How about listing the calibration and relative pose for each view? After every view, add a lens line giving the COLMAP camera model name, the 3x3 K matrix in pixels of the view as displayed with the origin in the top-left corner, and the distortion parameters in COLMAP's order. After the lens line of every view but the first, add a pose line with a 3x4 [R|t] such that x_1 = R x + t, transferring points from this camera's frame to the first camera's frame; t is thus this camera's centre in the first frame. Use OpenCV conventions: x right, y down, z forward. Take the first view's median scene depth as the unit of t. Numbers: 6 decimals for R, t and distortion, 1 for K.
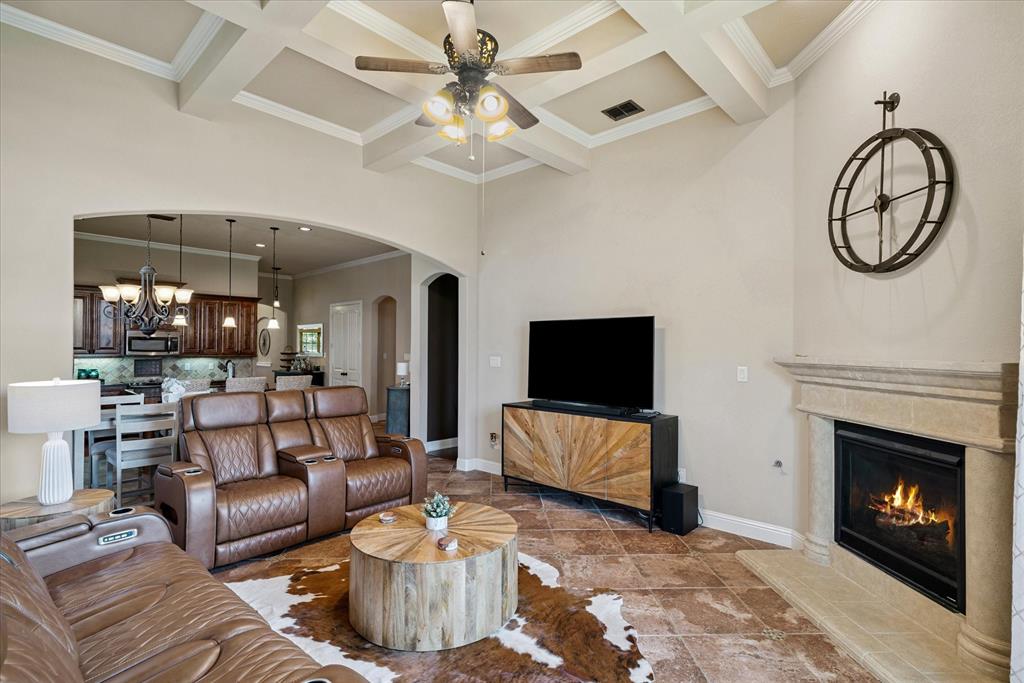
lens RADIAL K [[481.5, 0, 506.2], [0, 481.5, 341.4], [0, 0, 1]] dist [0.003339, 0.000065]
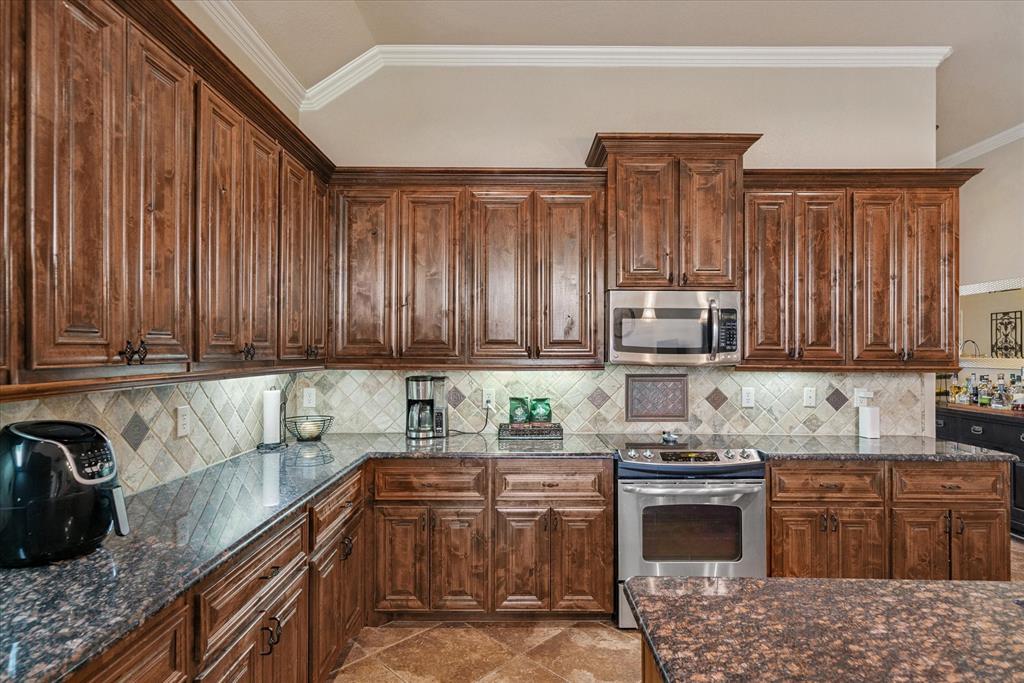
lens RADIAL K [[527.9, 0, 509.9], [0, 527.9, 345.2], [0, 0, 1]] dist [0.004257, -0.000342]
pose [[0.686429, -0.006925, -0.727164, -0.538820], [0.011765, 0.999930, 0.001584, 0.013892], [0.727102, -0.009642, 0.686462, 0.660626]]
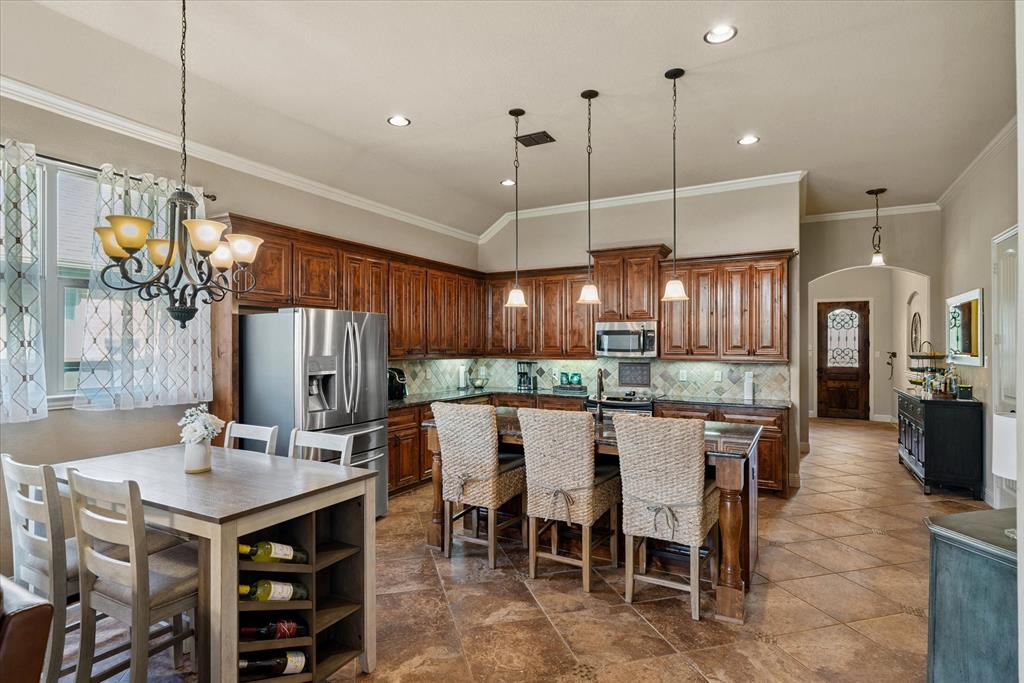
lens RADIAL K [[557.2, 0, 506.1], [0, 557.2, 344.3], [0, 0, 1]] dist [0.000508, 0.000057]
pose [[0.230419, -0.007132, -0.973065, 0.007648], [0.015659, 0.999871, -0.003620, 0.010973], [0.972966, -0.014403, 0.230501, 0.644456]]
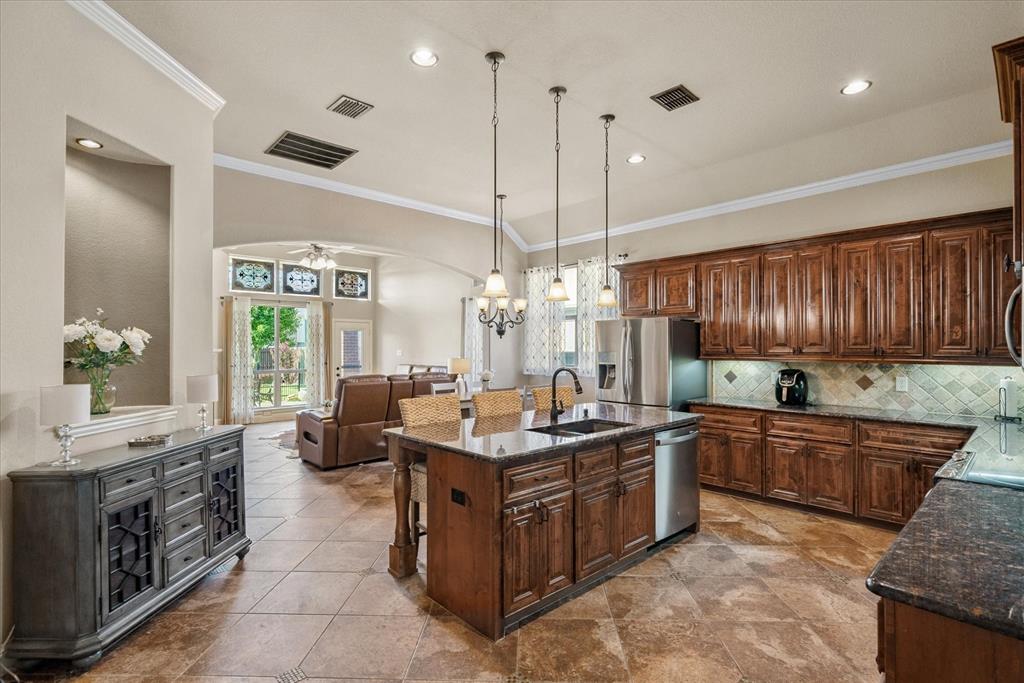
lens RADIAL K [[481.5, 0, 511.6], [0, 481.5, 346.8], [0, 0, 1]] dist [0.003339, 0.000065]
pose [[-0.996720, -0.002094, 0.080902, -0.474961], [-0.003444, 0.999857, -0.016553, 0.021507], [-0.080856, -0.016777, -0.996585, 1.283853]]
